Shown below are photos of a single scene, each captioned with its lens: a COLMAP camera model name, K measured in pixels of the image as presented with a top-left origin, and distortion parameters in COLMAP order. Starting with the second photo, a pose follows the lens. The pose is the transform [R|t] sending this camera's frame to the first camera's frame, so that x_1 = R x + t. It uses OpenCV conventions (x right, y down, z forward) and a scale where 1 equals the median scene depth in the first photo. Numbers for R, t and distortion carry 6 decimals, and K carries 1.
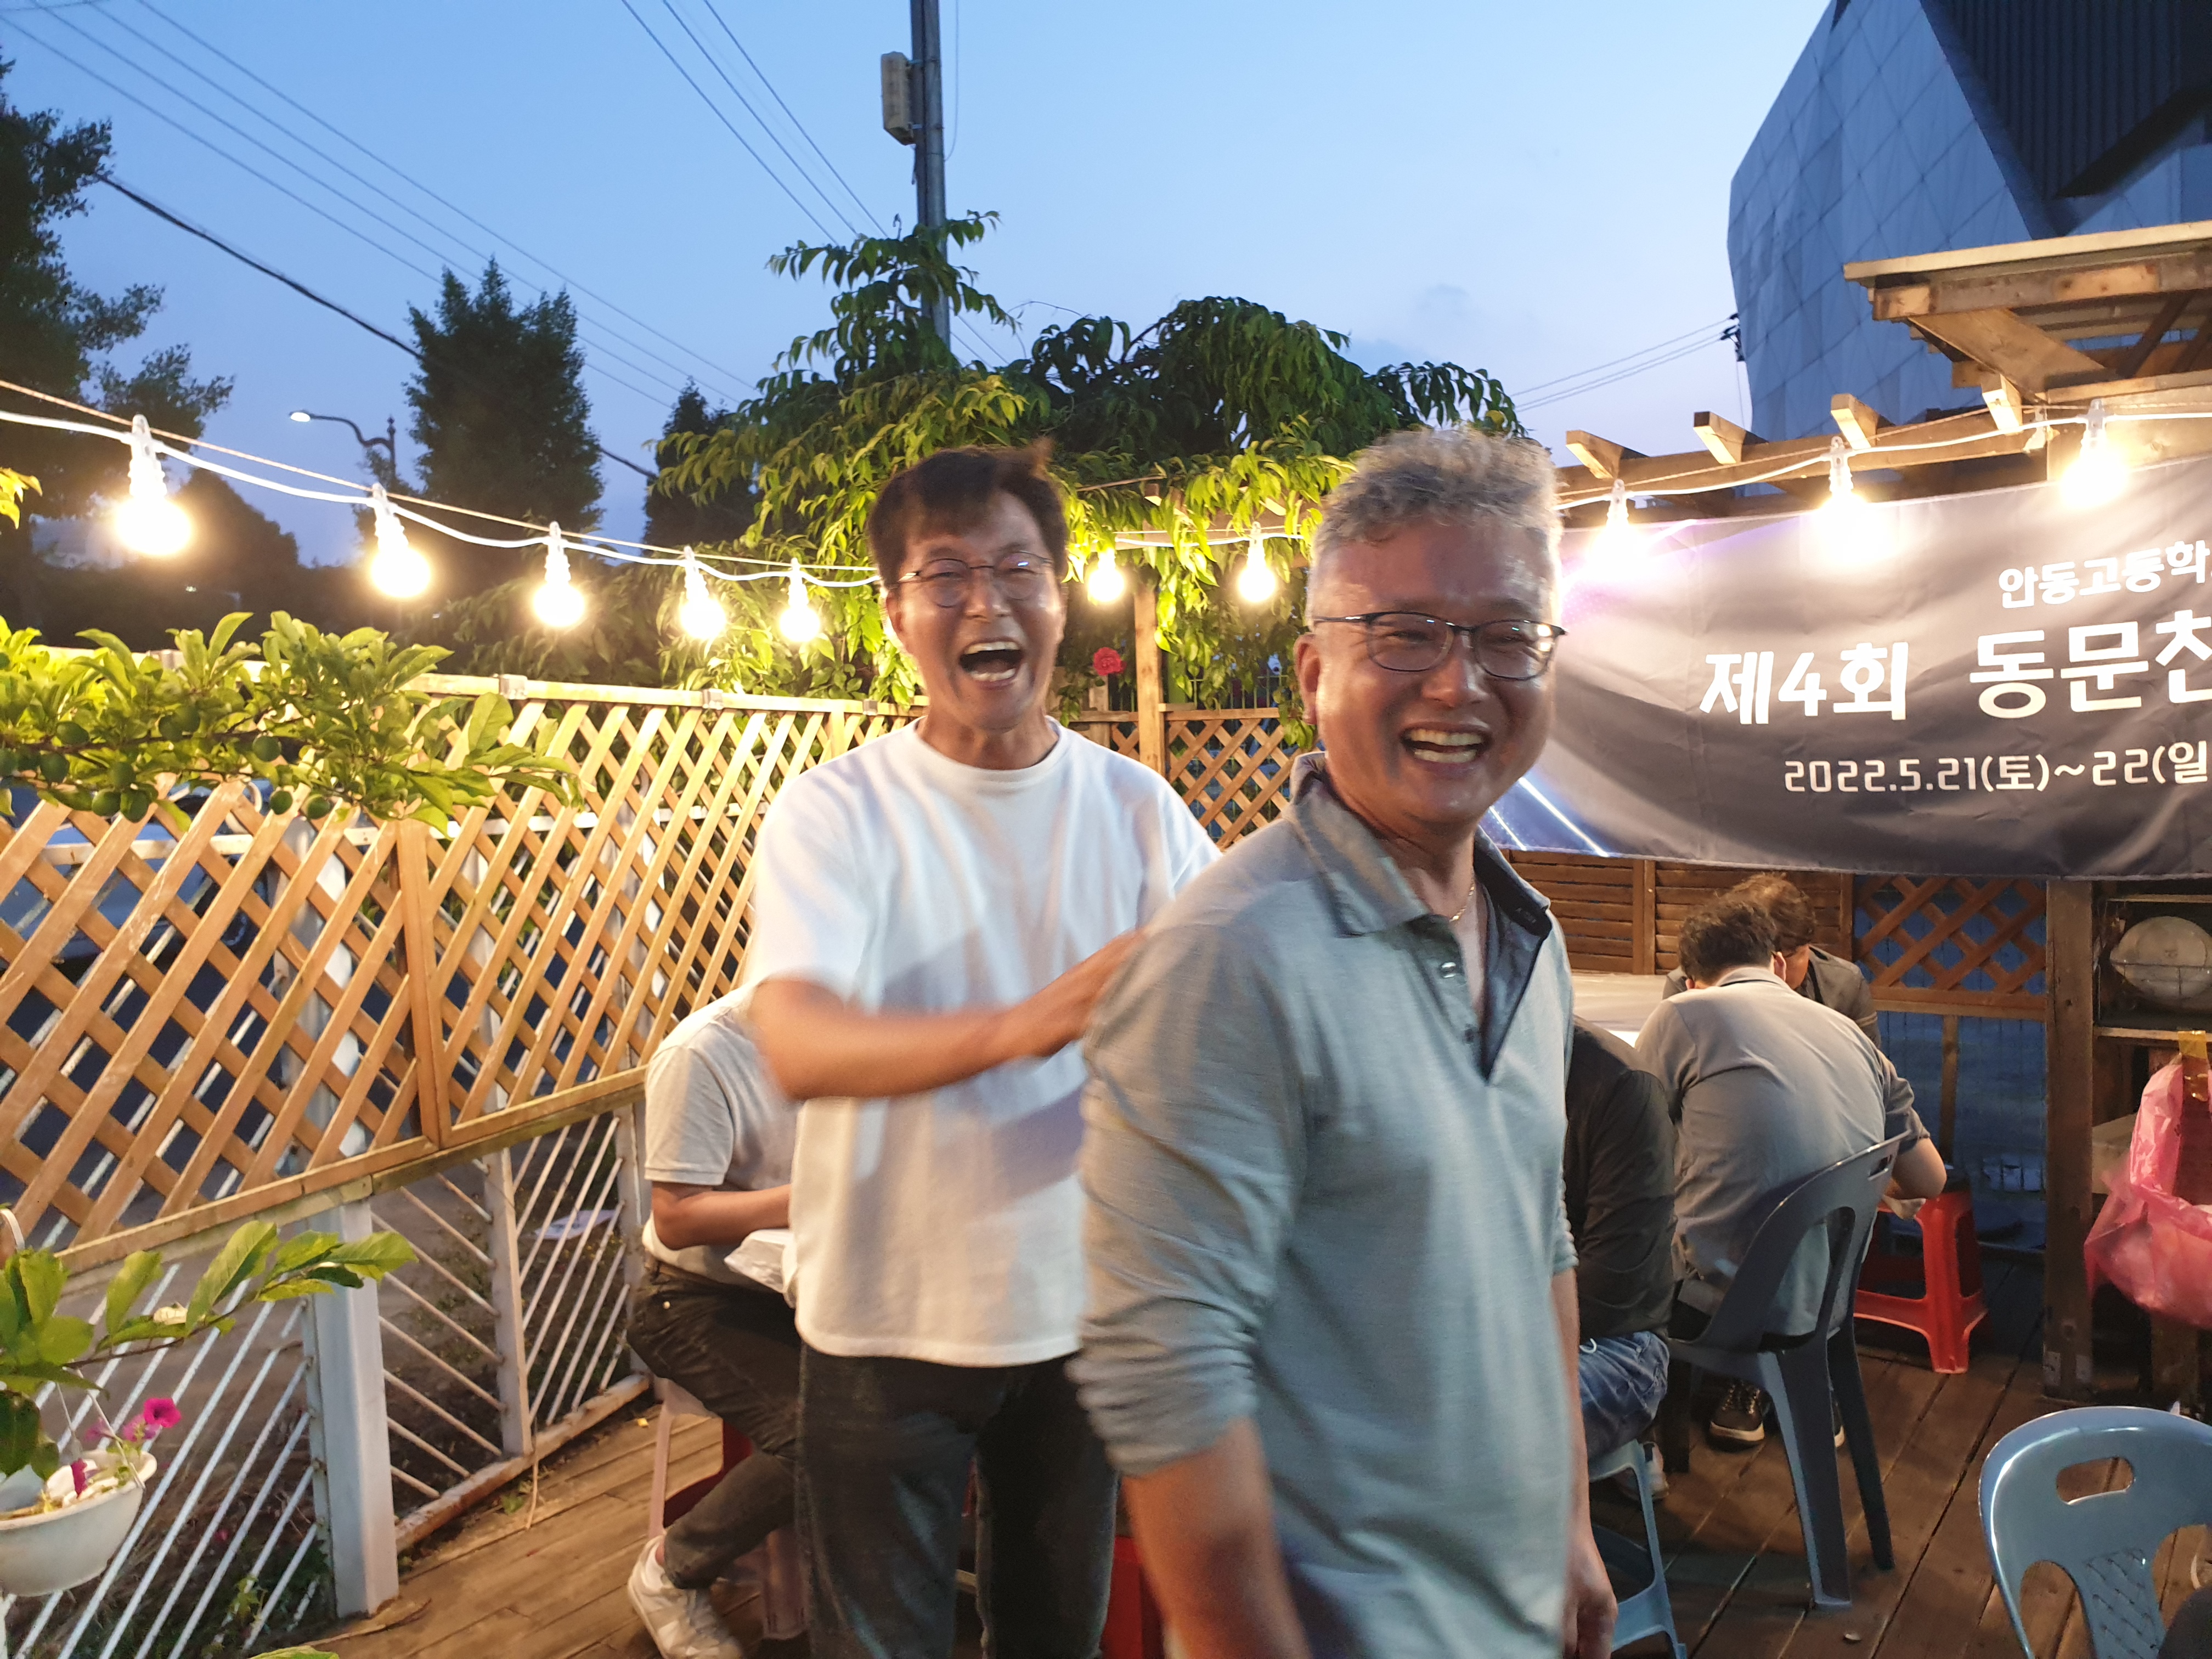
lens RADIAL K [[1705.3, 0, 1138.2], [0, 1705.3, 835.9], [0, 0, 1]] dist [0.009676, 0.000222]
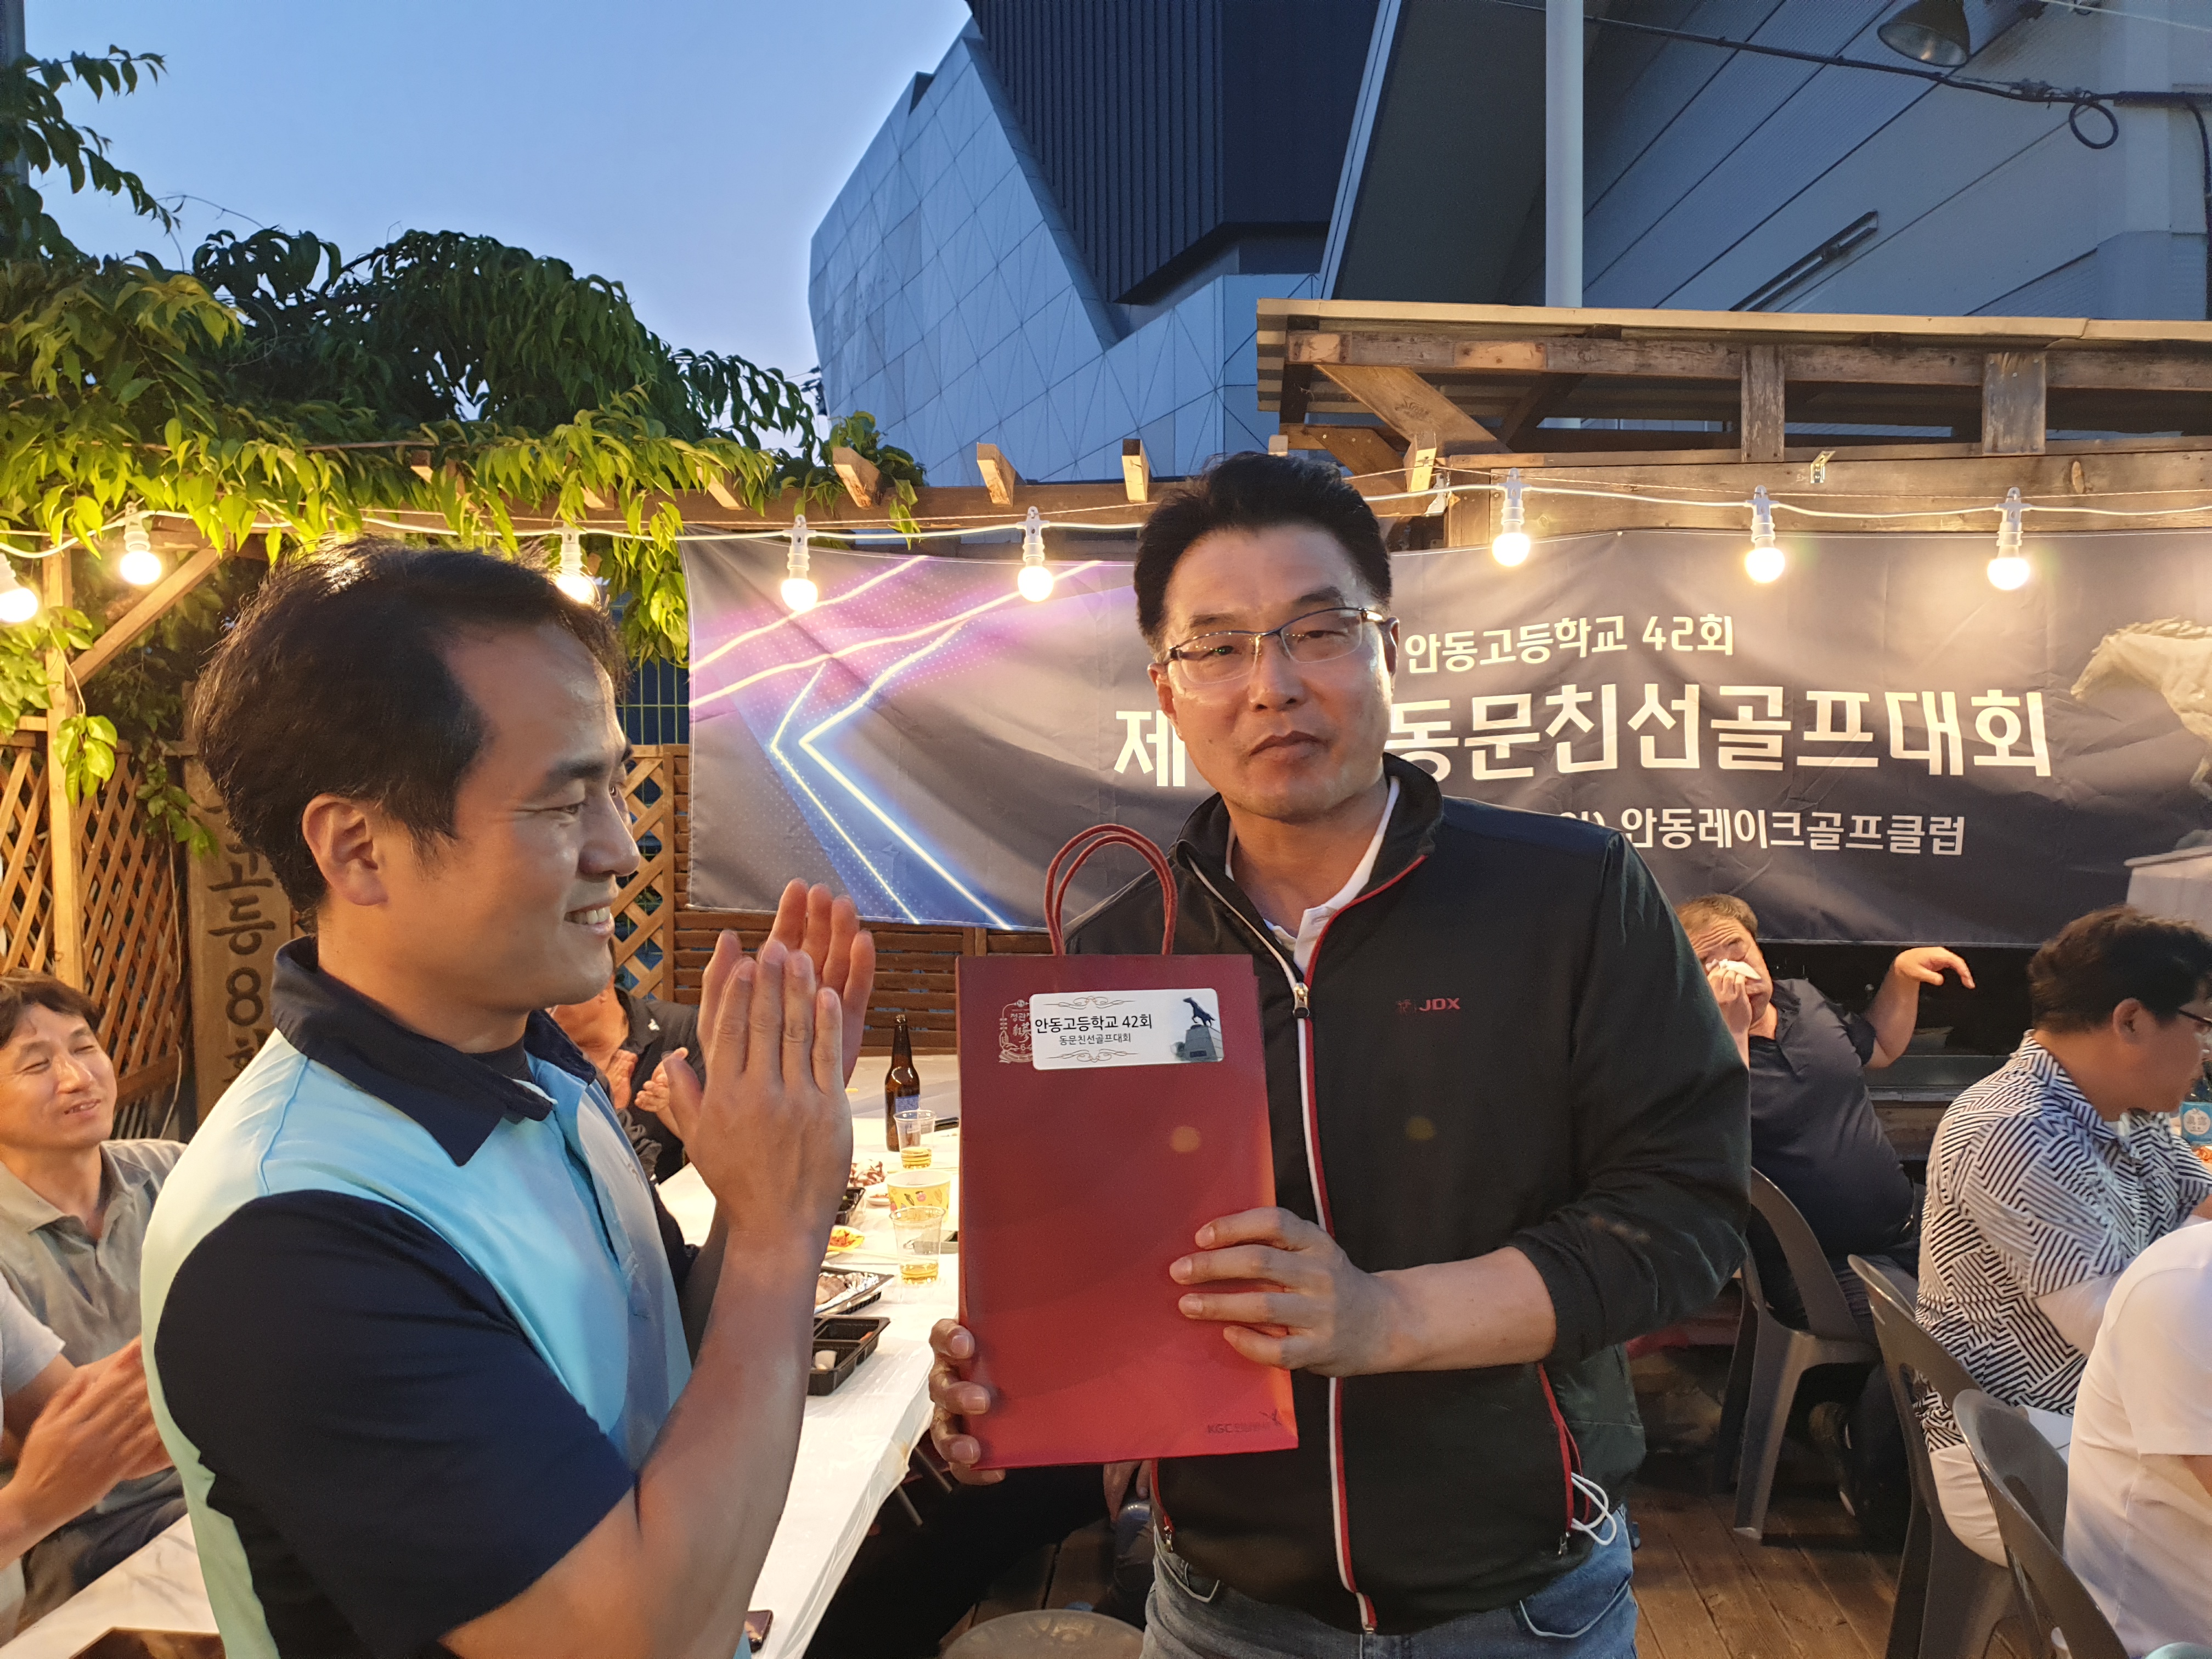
lens RADIAL K [[1713.3, 0, 1122.1], [0, 1713.3, 840.3], [0, 0, 1]] dist [0.009647, 0.010964]
pose [[0.868347, 0.000225, 0.495957, -0.097117], [0.009114, 0.999824, -0.016411, -0.017116], [-0.495874, 0.018770, 0.868192, 0.175704]]
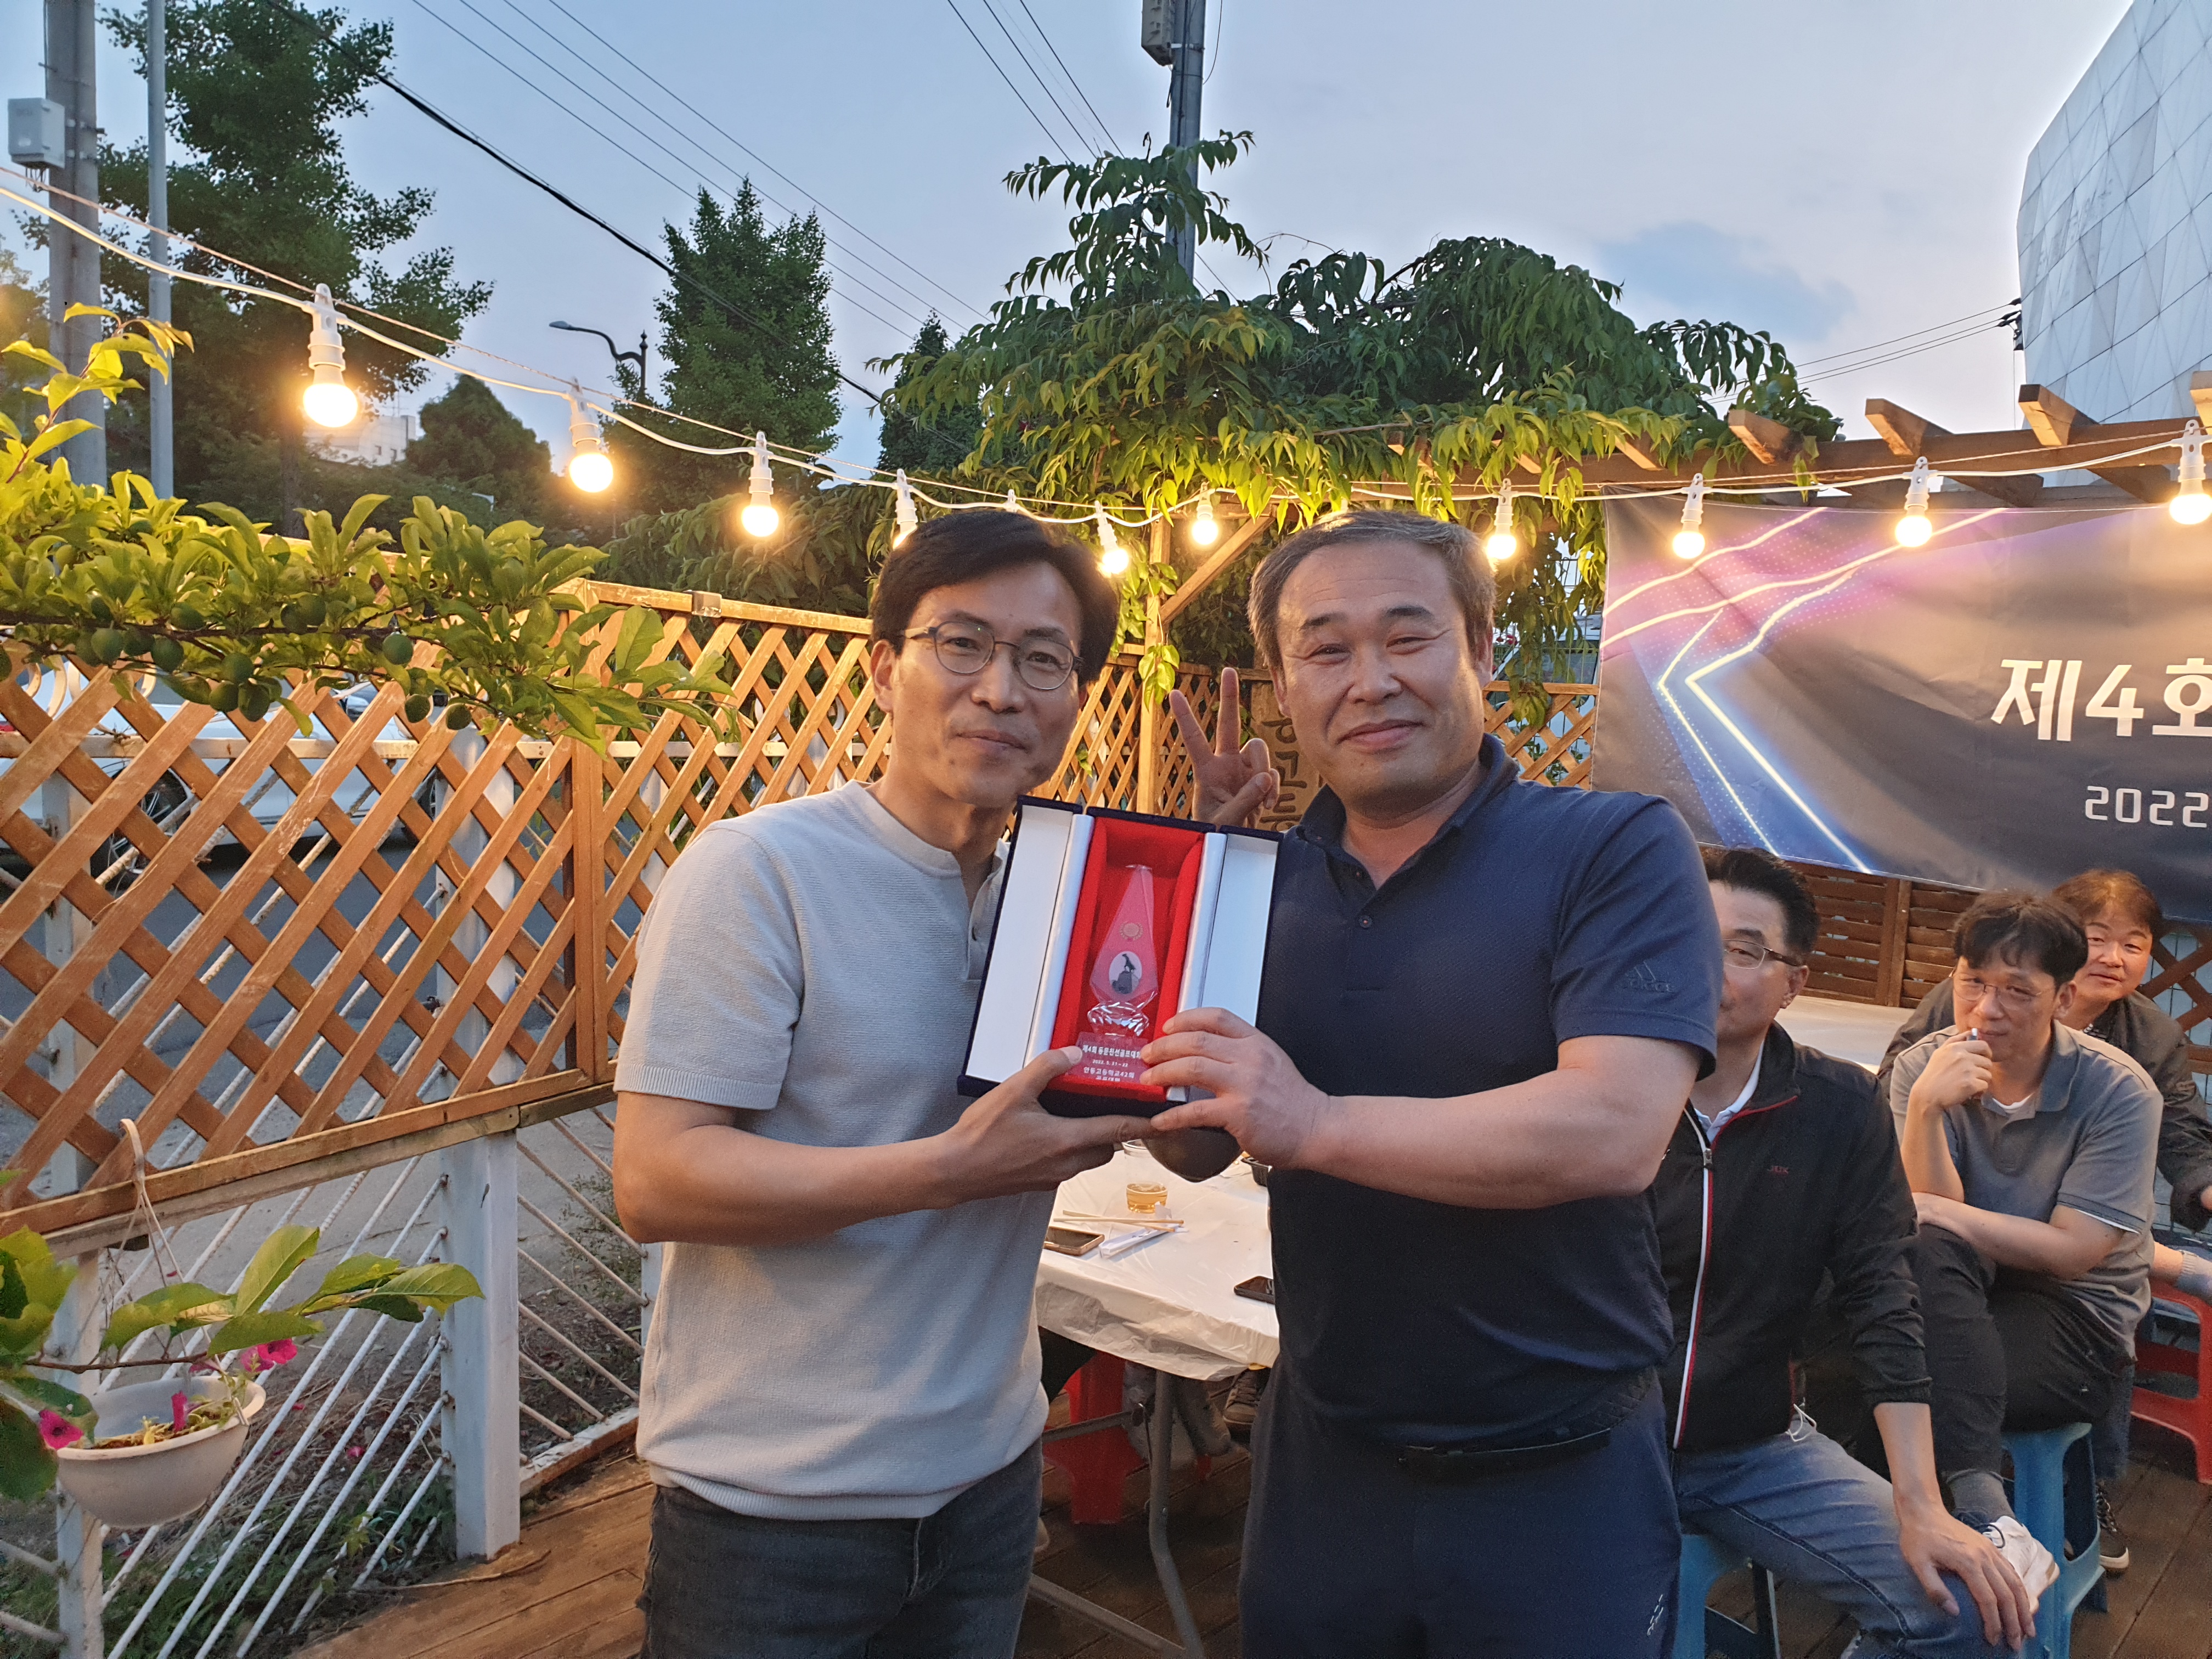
lens RADIAL K [[1708.8, 0, 1173.7], [0, 1708.8, 837.1], [0, 0, 1]] dist [0.017647, -0.013932]
pose [[0.992085, 0.081775, -0.095292, -0.004866], [-0.079278, 0.996410, 0.029706, -0.004499], [0.097379, -0.021916, 0.995006, 0.052792]]
